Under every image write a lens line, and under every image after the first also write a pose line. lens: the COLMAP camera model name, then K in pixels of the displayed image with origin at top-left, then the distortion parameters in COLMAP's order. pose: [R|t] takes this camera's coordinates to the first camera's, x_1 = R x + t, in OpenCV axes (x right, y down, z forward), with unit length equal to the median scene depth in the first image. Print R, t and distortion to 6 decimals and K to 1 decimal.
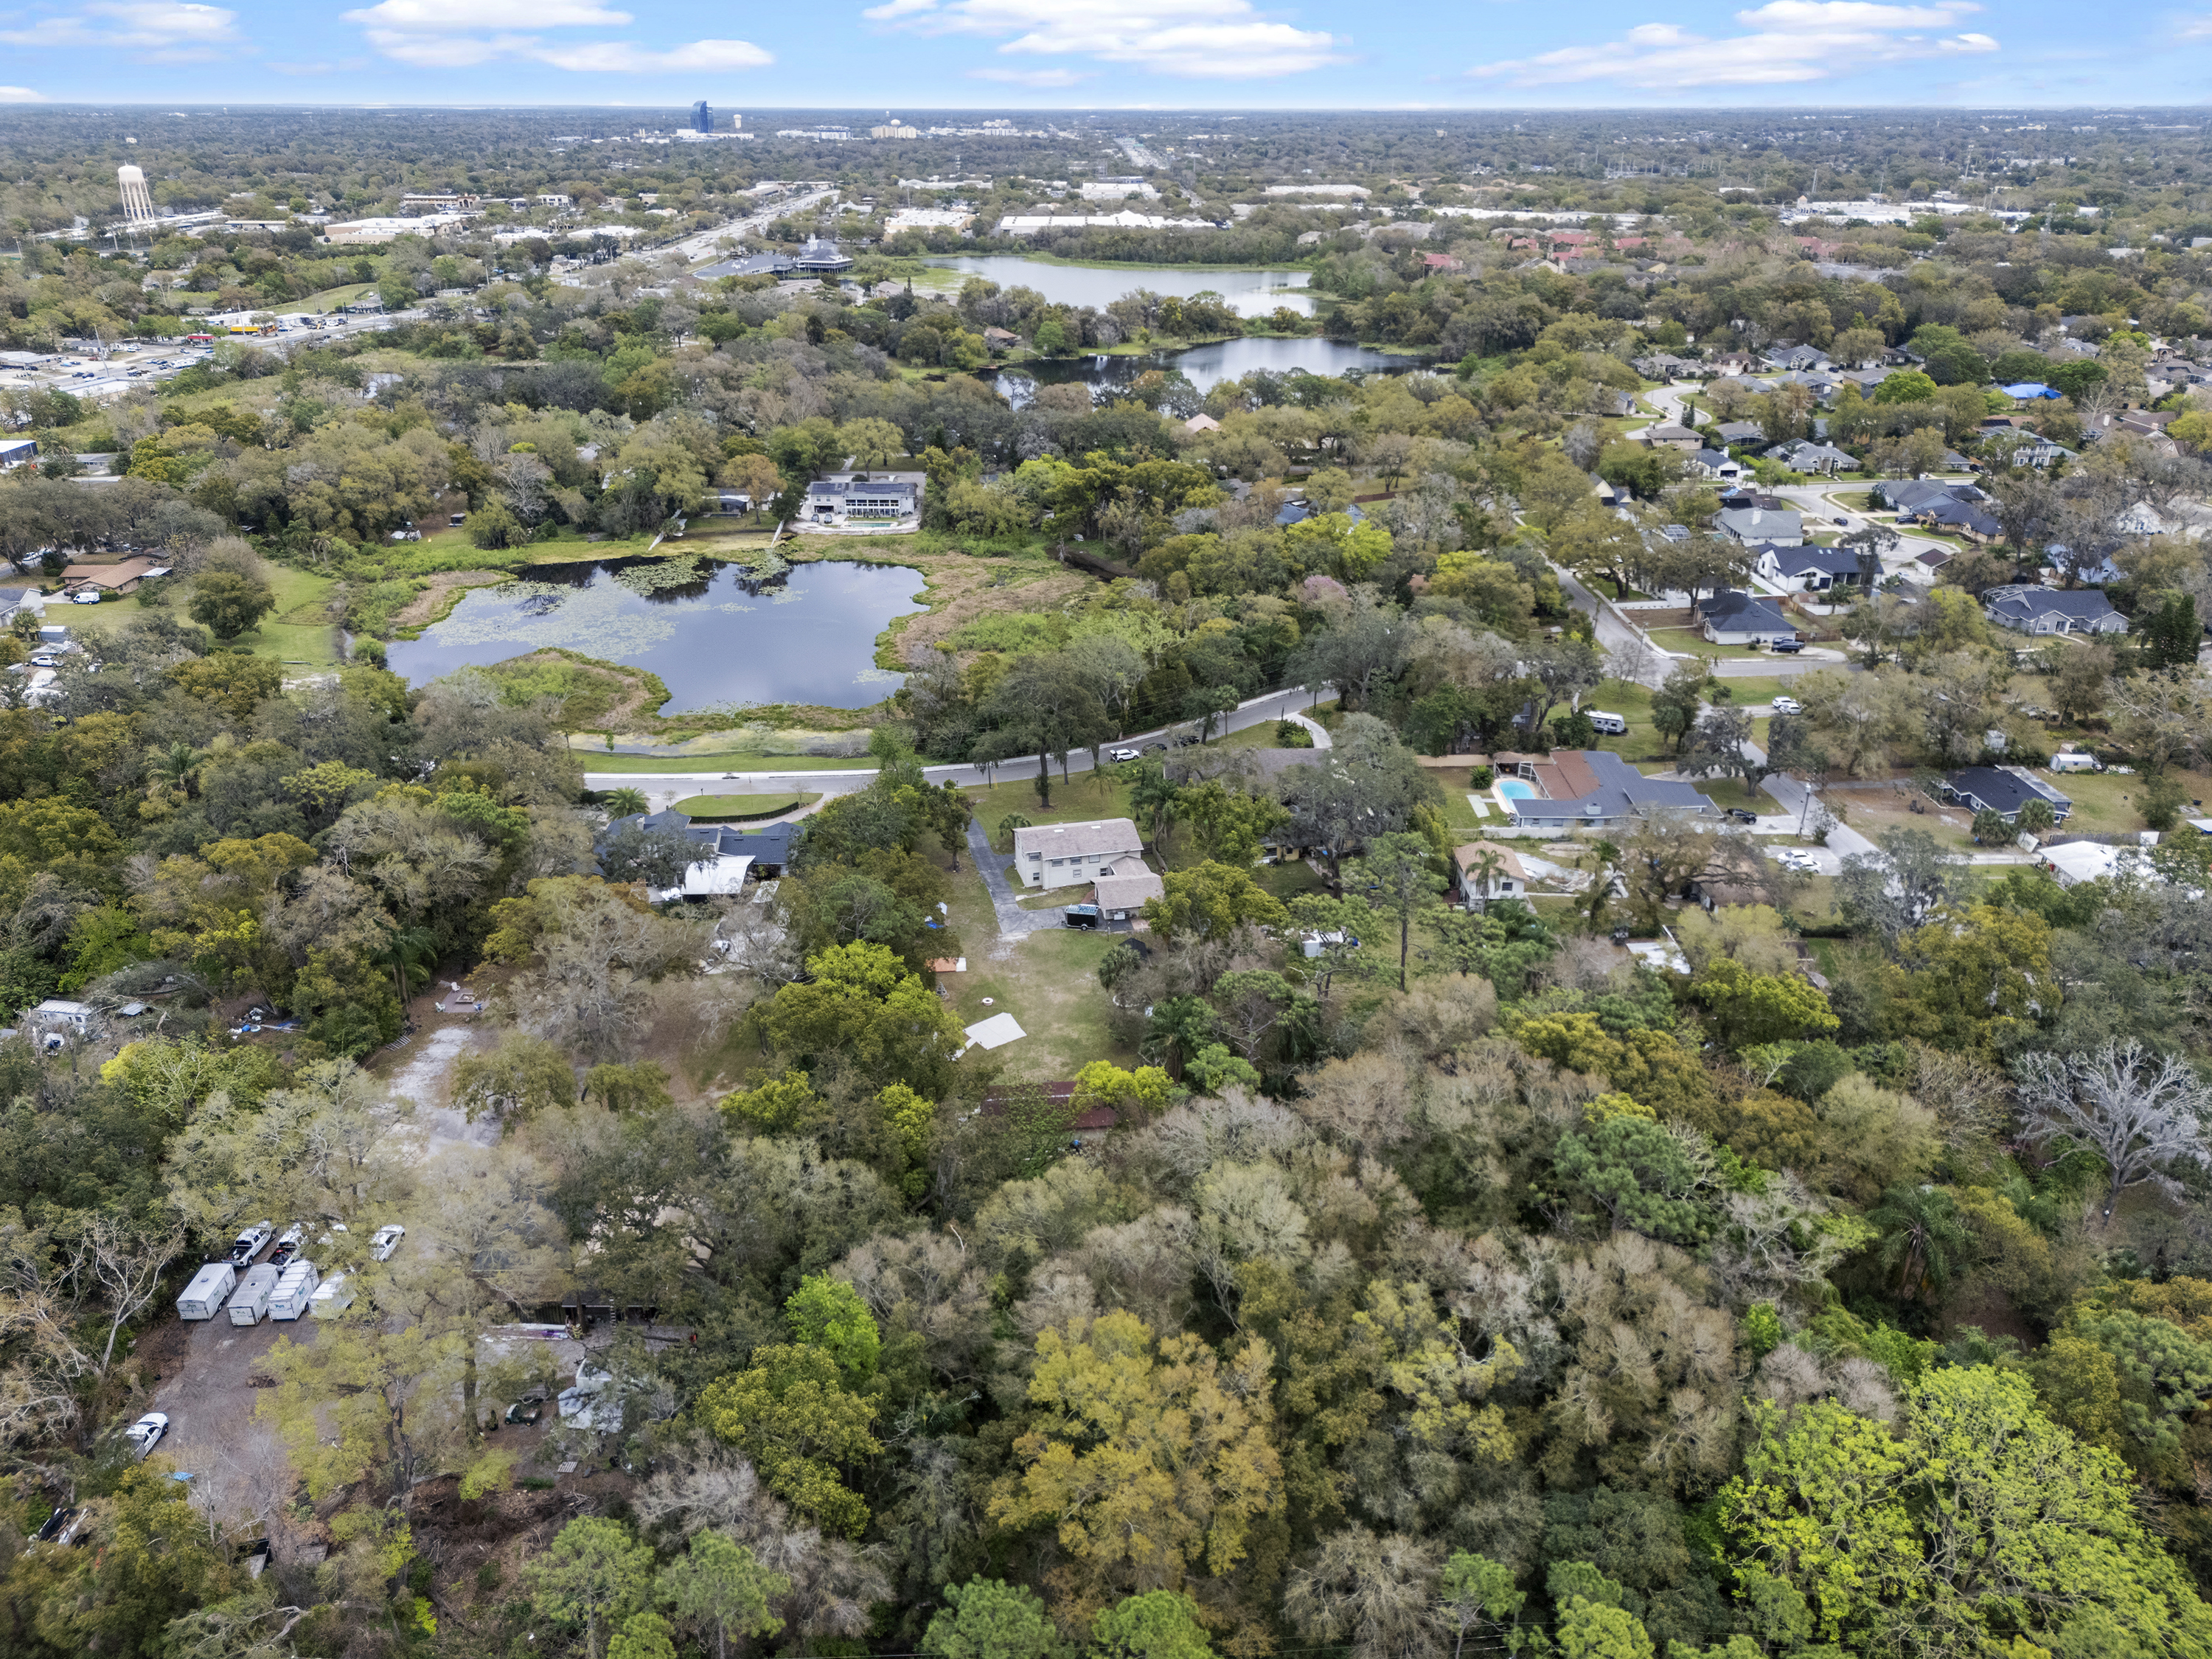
lens RADIAL K [[1648.6, 0, 1106.1], [0, 1648.6, 830.3], [0, 0, 1]] dist [0.070876, -0.065187]
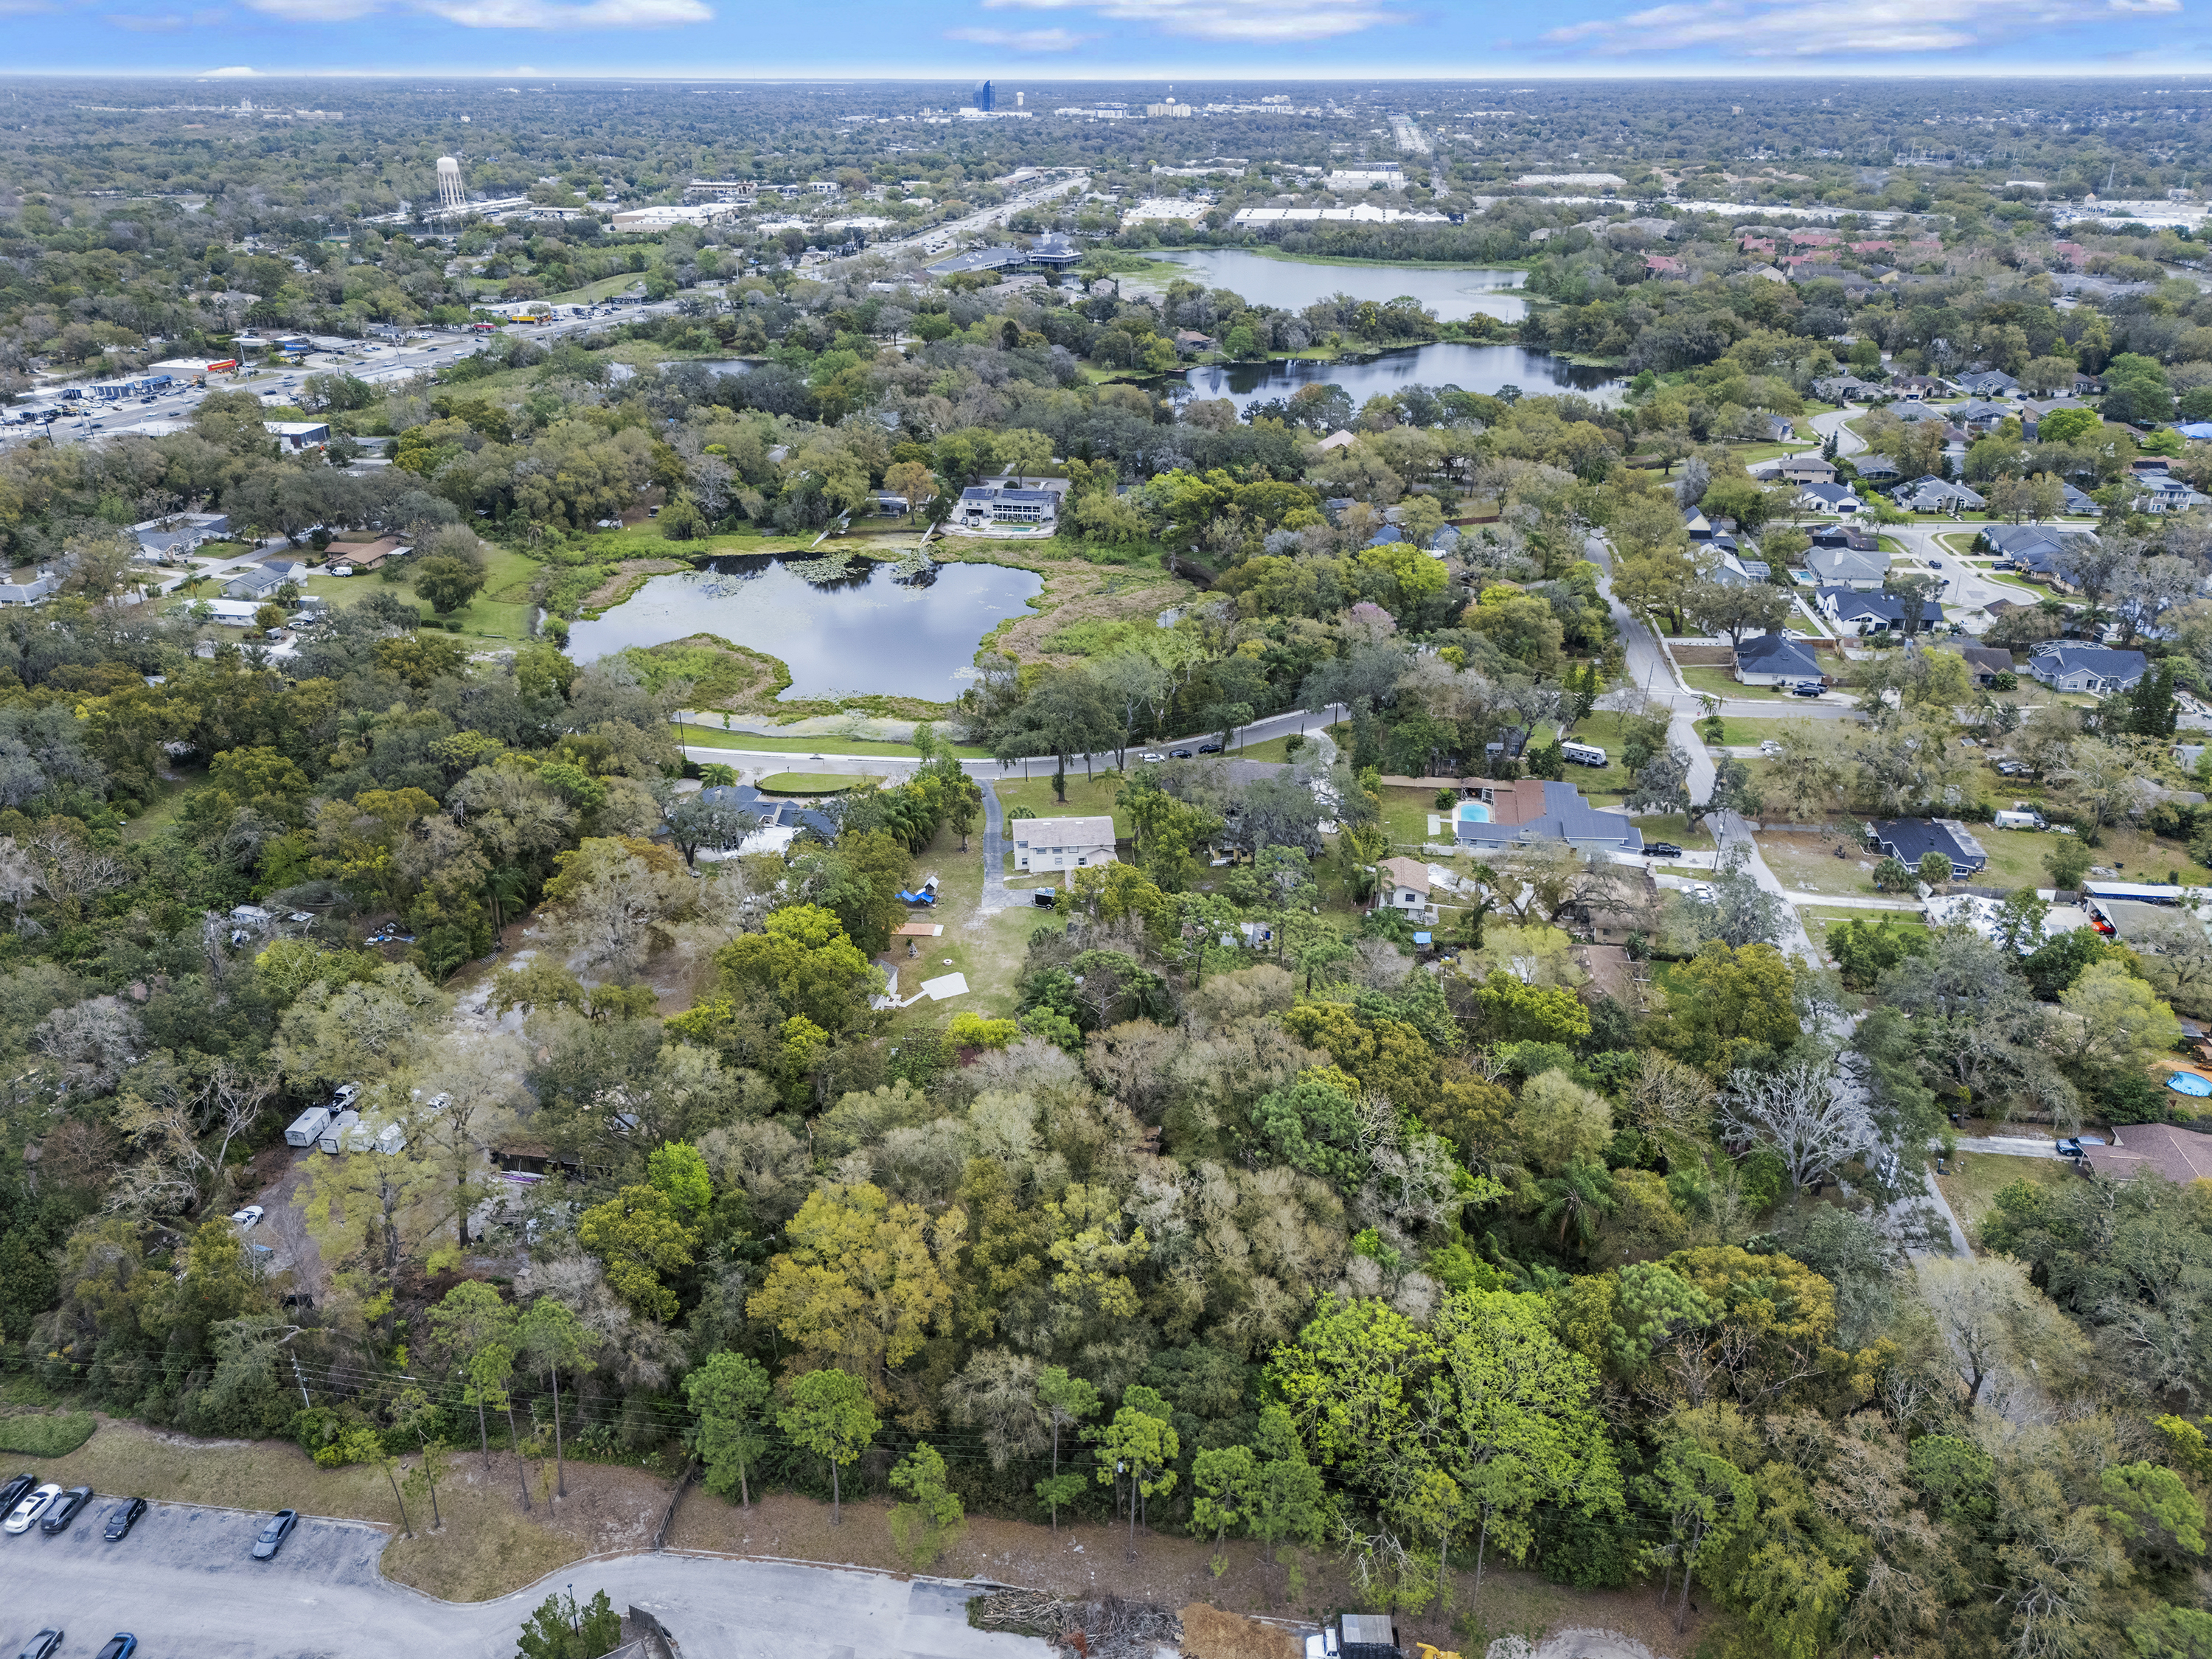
lens RADIAL K [[1648.6, 0, 1106.1], [0, 1648.6, 830.3], [0, 0, 1]] dist [0.070876, -0.065187]
pose [[0.987401, 0.065242, -0.144163, 0.100201], [-0.063108, 0.997819, 0.019331, -0.011200], [0.145110, -0.009990, 0.989365, -0.086386]]
